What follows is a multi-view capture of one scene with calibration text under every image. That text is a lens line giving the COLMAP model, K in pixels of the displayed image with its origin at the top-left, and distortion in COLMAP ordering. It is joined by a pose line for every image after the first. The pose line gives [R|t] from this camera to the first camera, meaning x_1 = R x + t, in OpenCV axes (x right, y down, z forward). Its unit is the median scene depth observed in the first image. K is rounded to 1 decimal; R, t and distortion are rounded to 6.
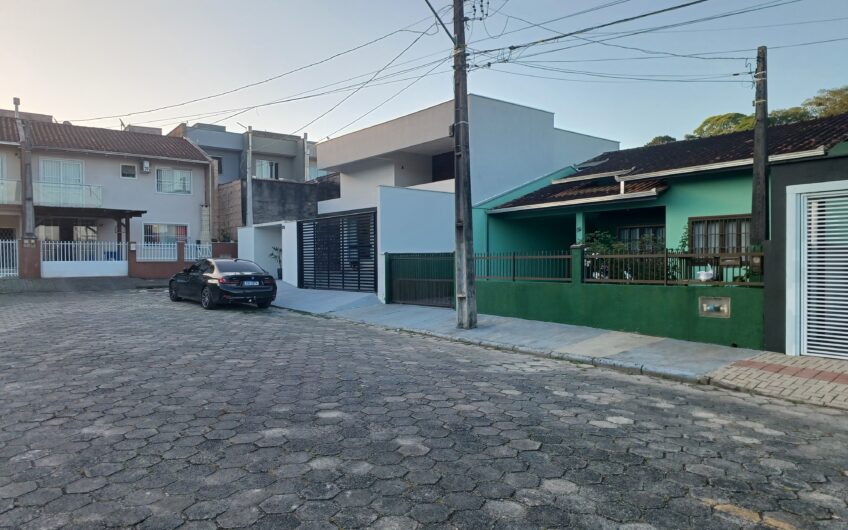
lens RADIAL K [[569.7, 0, 416.4], [0, 569.7, 265.9], [0, 0, 1]] dist [0.048631, -0.063682]
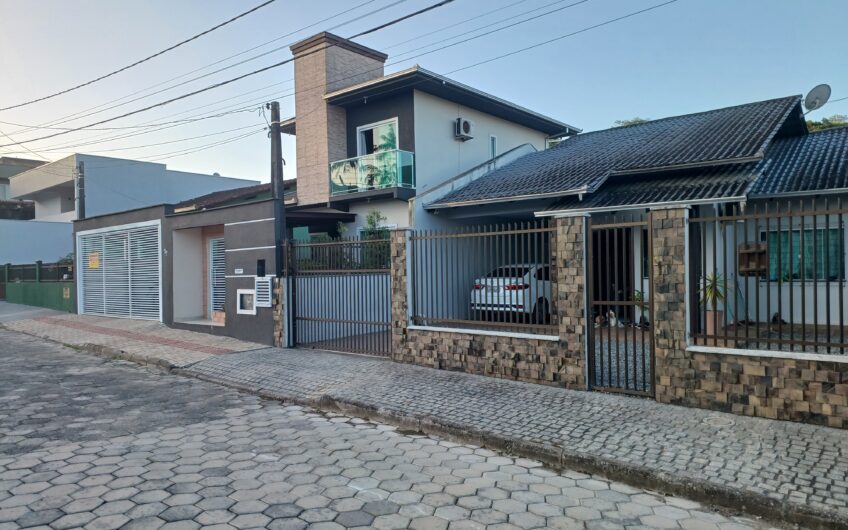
lens RADIAL K [[569.7, 0, 416.4], [0, 569.7, 265.9], [0, 0, 1]] dist [0.048631, -0.063682]
pose [[0.977813, -0.011646, 0.209157, 1.167385], [0.014848, 0.999795, -0.013742, 0.022308], [-0.208955, 0.016542, 0.977785, -1.035436]]
